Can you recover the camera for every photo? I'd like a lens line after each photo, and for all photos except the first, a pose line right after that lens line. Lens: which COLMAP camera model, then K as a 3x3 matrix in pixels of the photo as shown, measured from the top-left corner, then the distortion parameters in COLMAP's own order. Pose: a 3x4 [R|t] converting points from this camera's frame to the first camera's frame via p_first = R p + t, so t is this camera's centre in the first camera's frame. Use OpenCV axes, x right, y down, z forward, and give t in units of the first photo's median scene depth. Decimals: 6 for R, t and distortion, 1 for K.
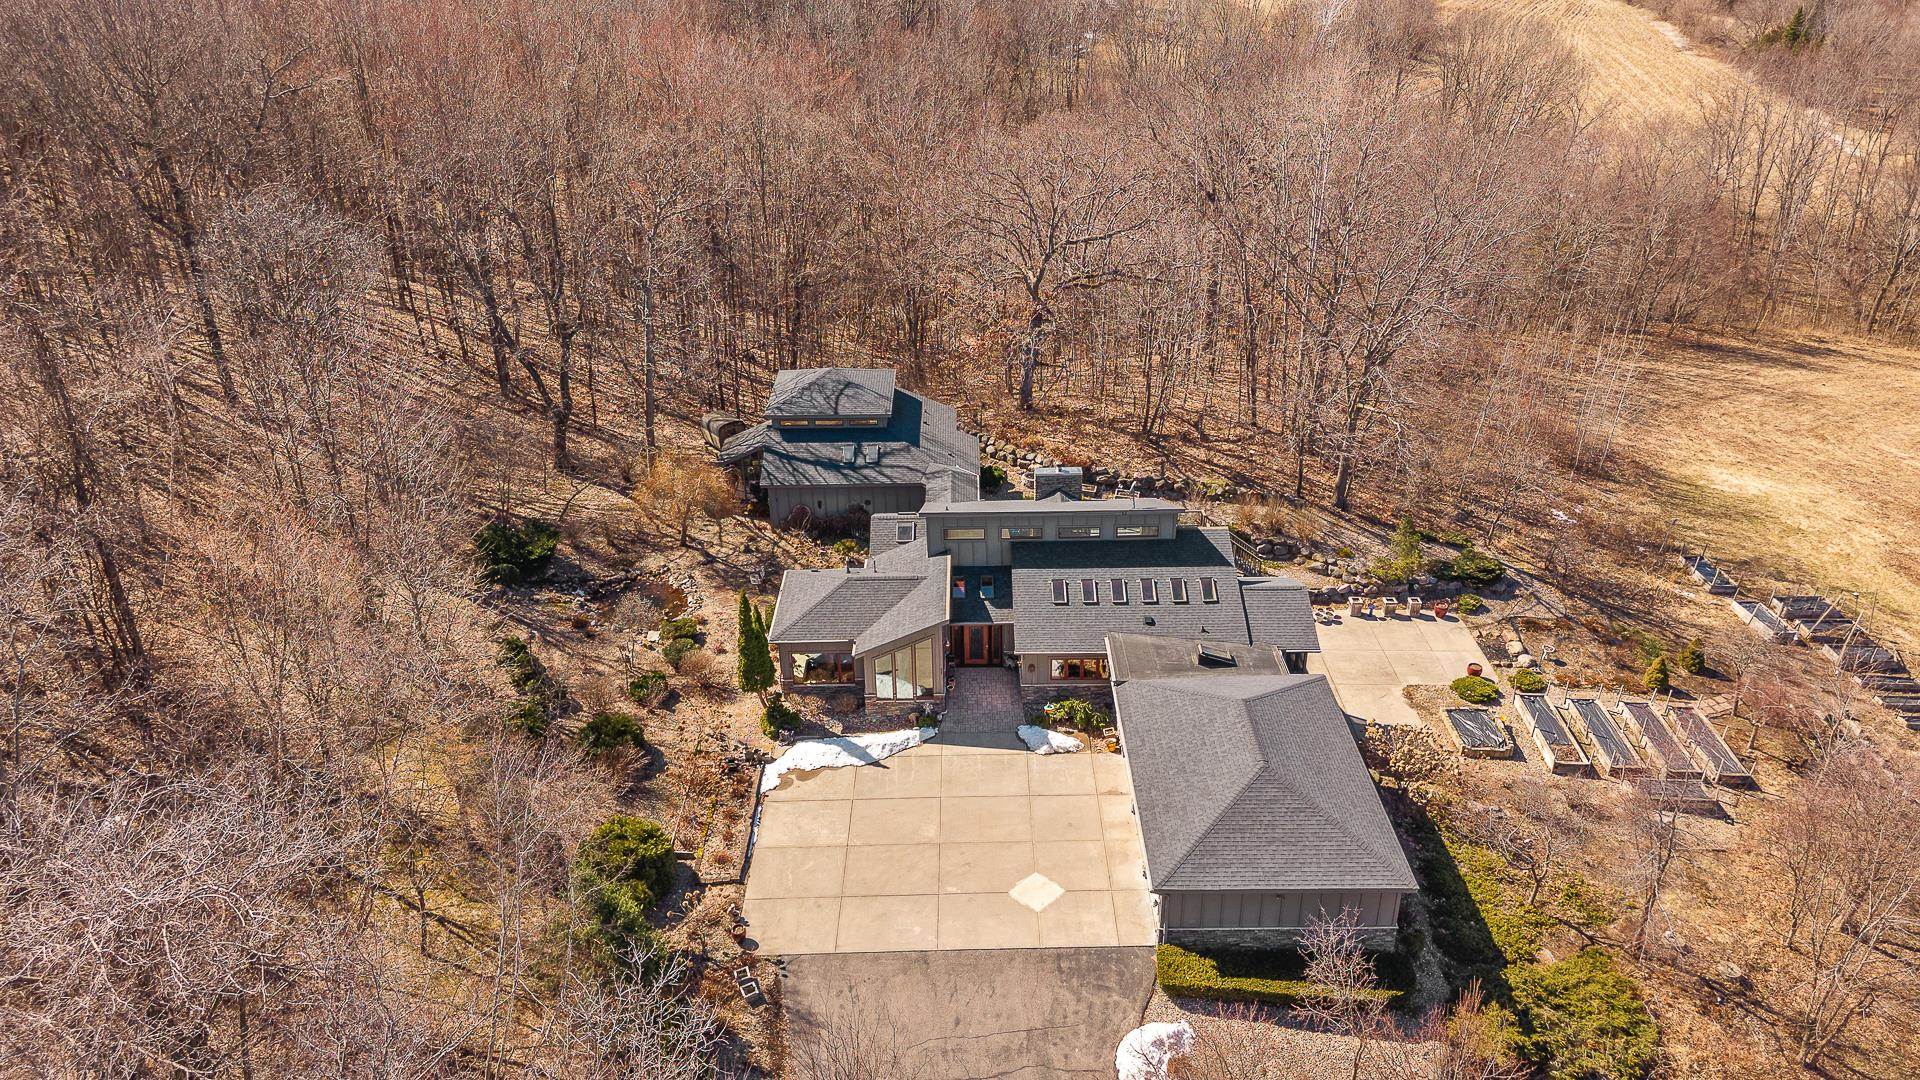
lens RADIAL K [[1298.4, 0, 960.0], [0, 1298.4, 540.0], [0, 0, 1]] dist [0.048669, -0.070897]
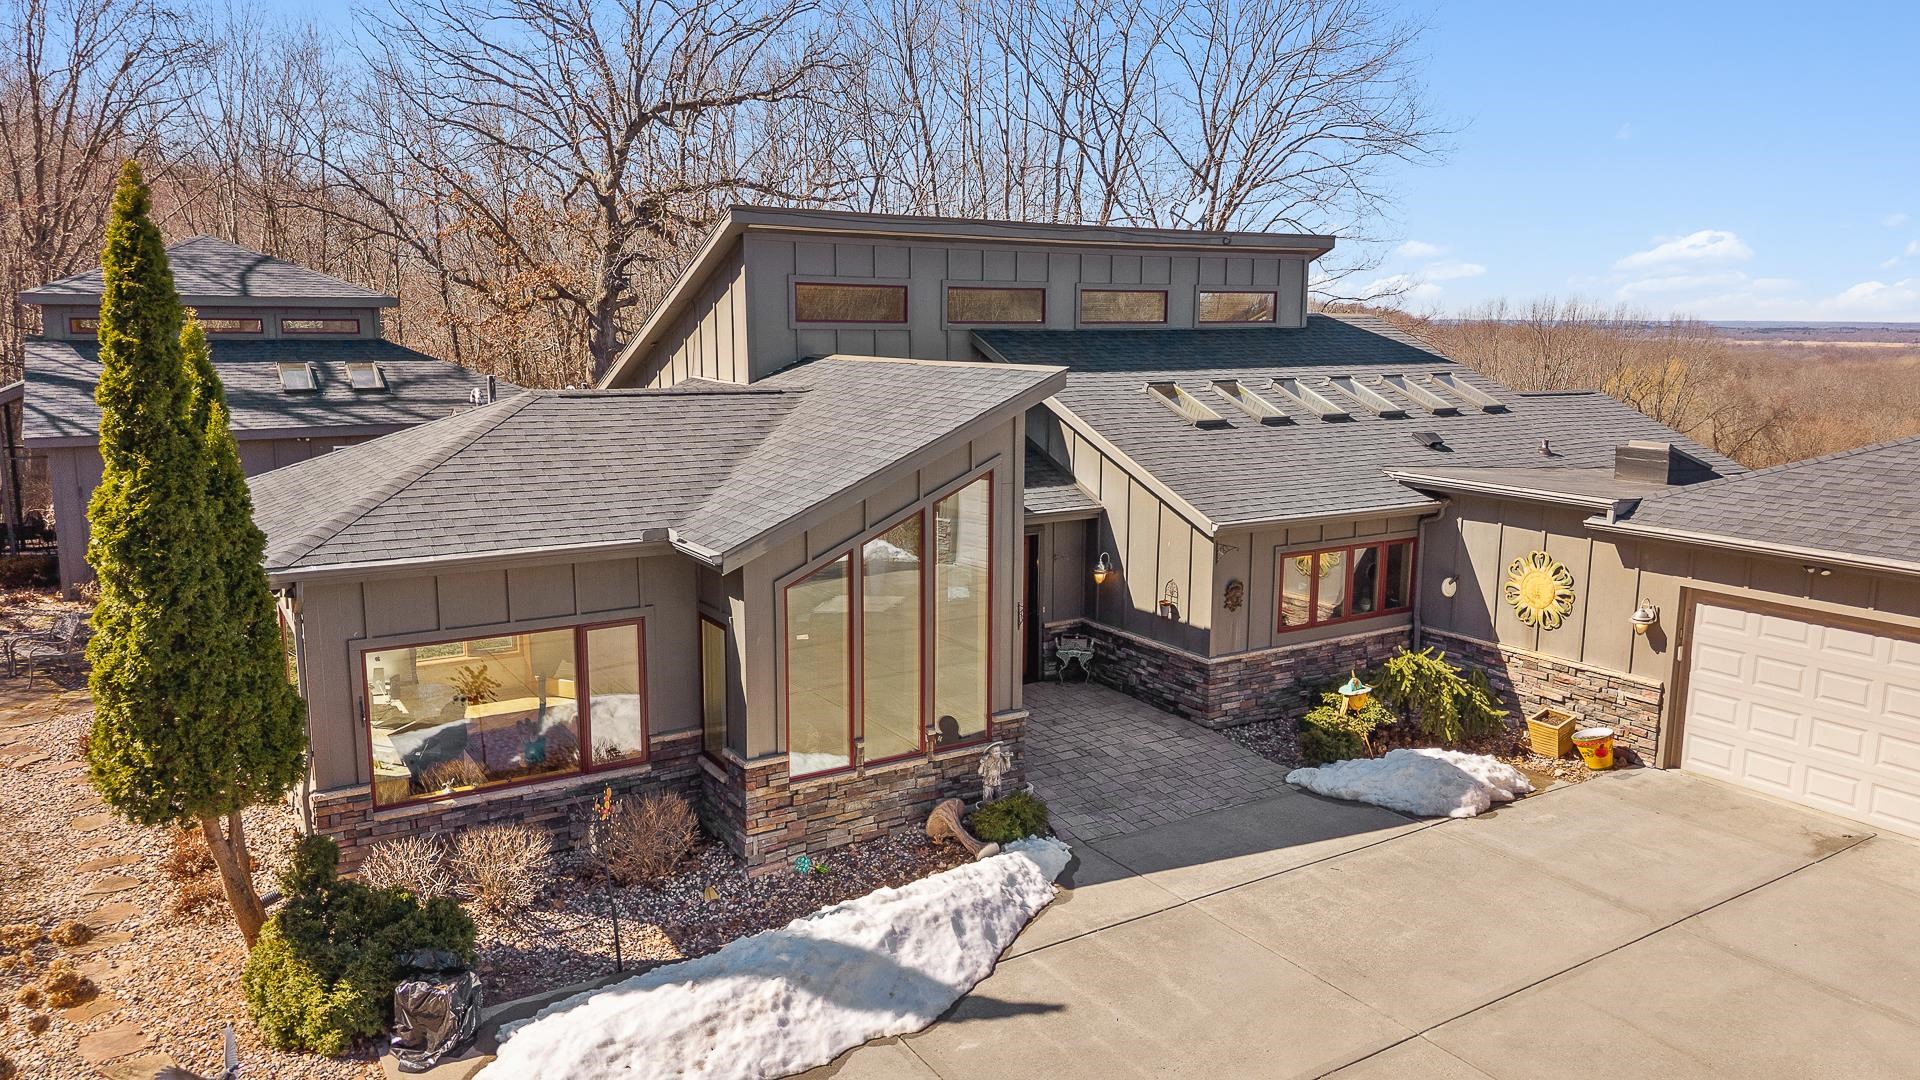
lens RADIAL K [[1298.4, 0, 960.0], [0, 1298.4, 540.0], [0, 0, 1]] dist [0.048669, -0.070897]
pose [[0.847792, -0.066085, 0.526195, -0.136978], [0.225981, 0.942634, -0.245710, 0.125942], [-0.479772, 0.327221, 0.814092, 0.666547]]
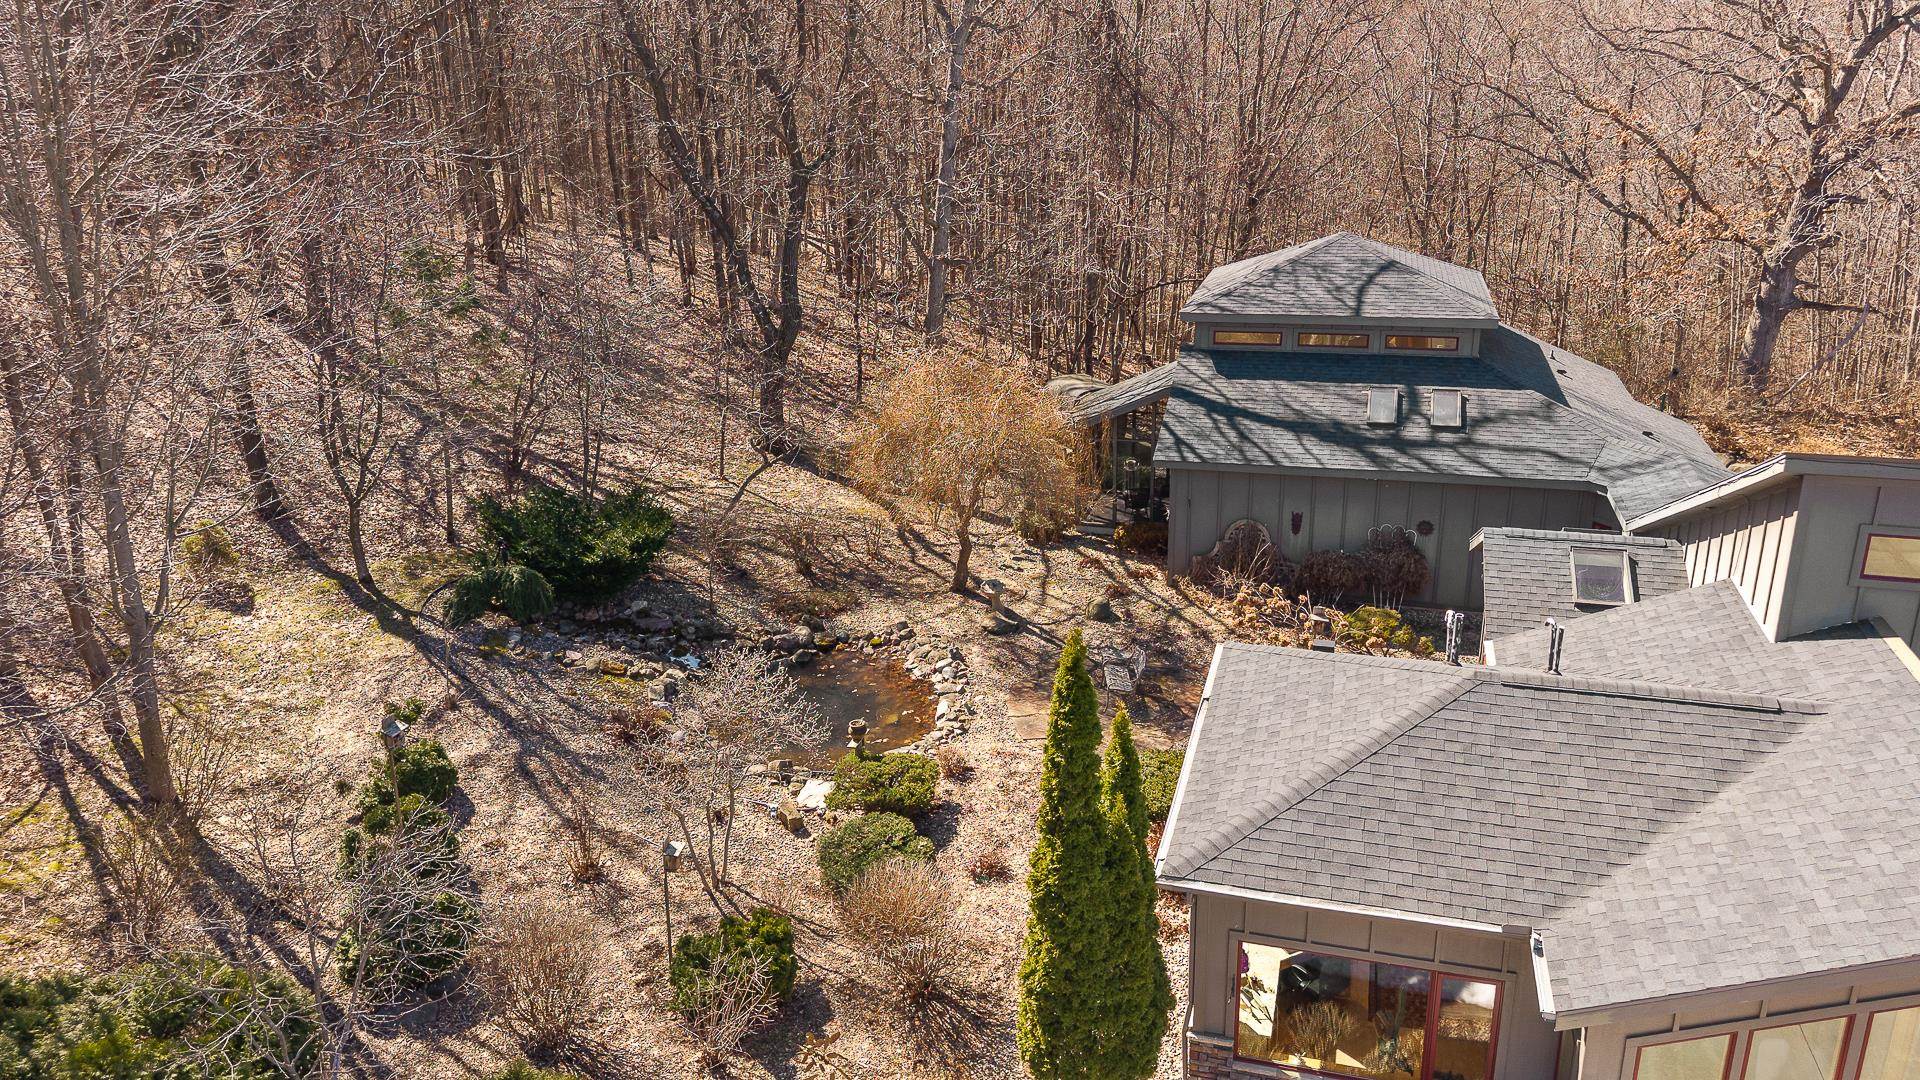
lens RADIAL K [[1346.3, 0, 960.0], [0, 1346.3, 540.0], [0, 0, 1]] dist [0.201719, -0.275146]
pose [[0.957808, 0.085445, -0.274413, -0.099012], [-0.121257, 0.985786, -0.116286, 0.041756], [0.260577, 0.144654, 0.954555, 0.619690]]
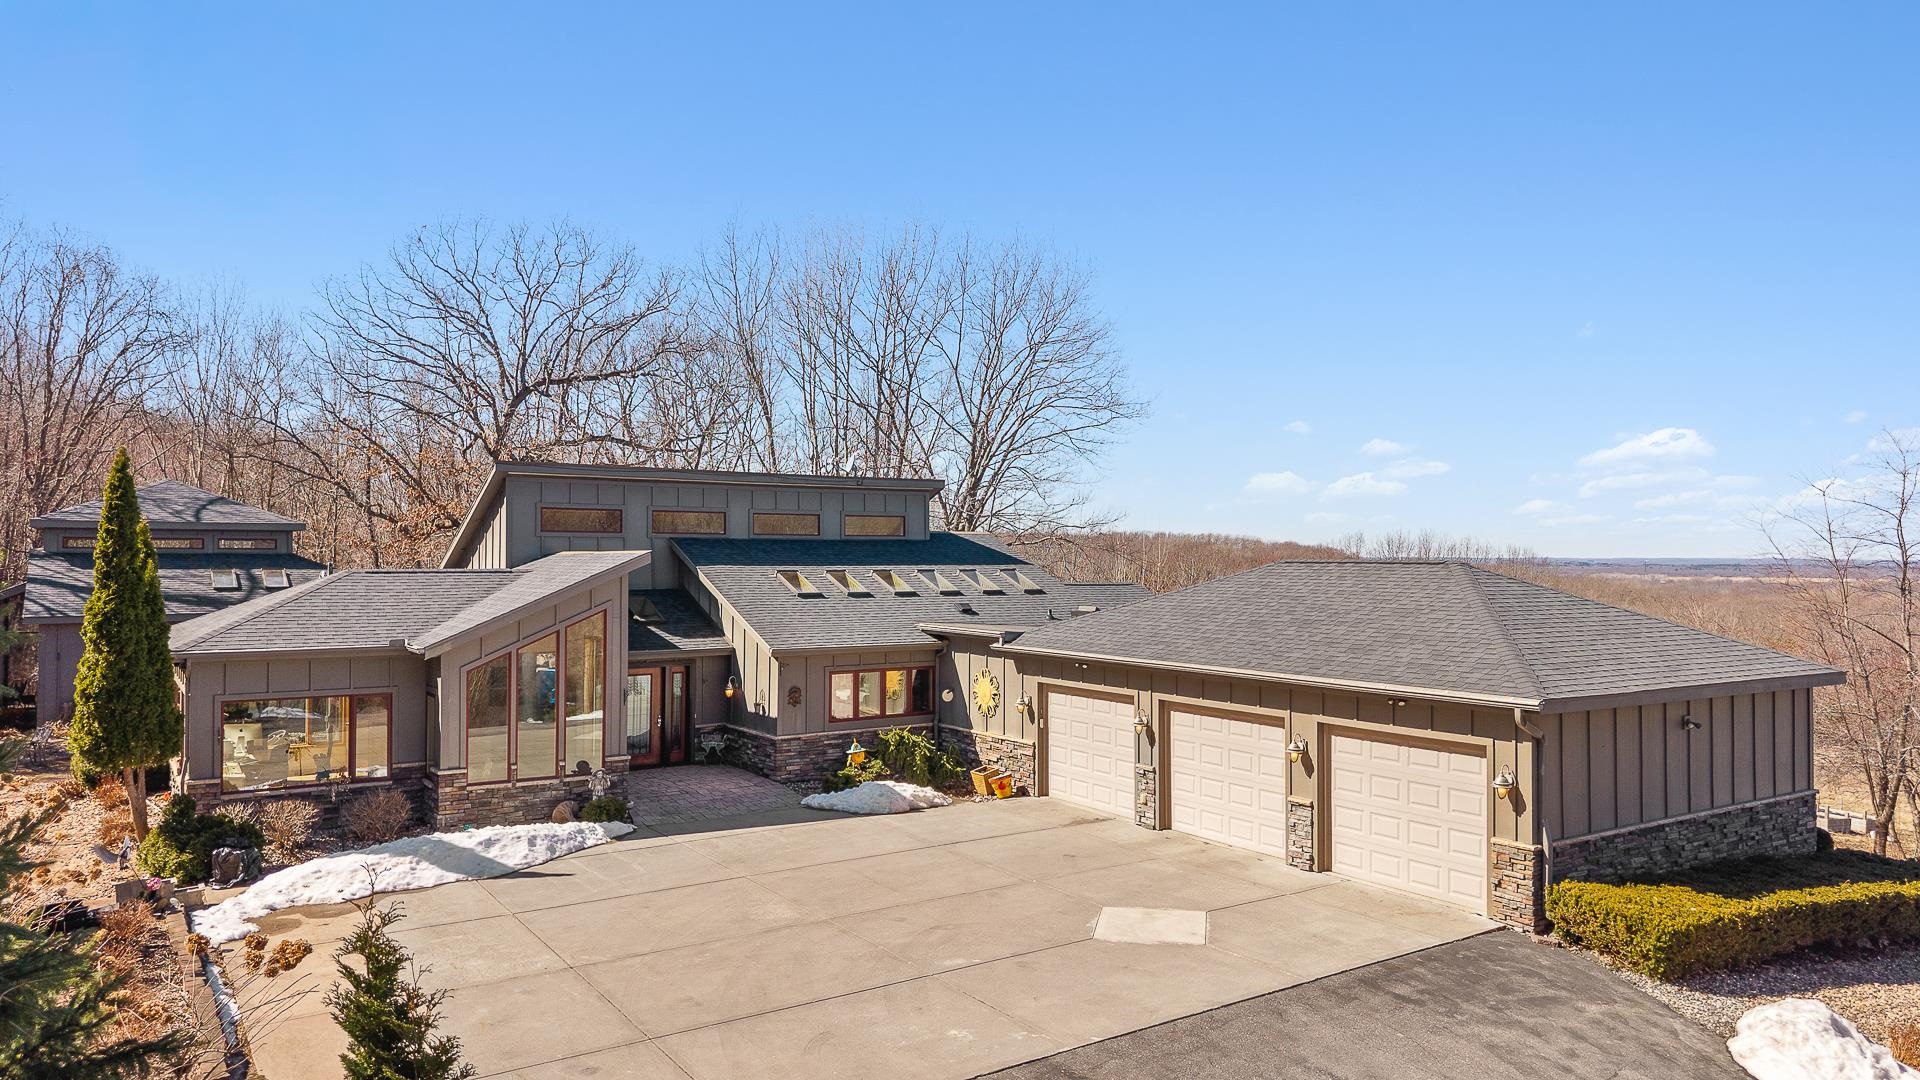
lens RADIAL K [[1279.6, 0, 960.0], [0, 1279.6, 540.0], [0, 0, 1]] dist [0.038121, -0.063512]
pose [[0.831666, 0.026241, 0.554656, -0.139128], [0.241581, 0.882295, -0.403973, 0.220248], [-0.499971, 0.469965, 0.727435, 0.505130]]
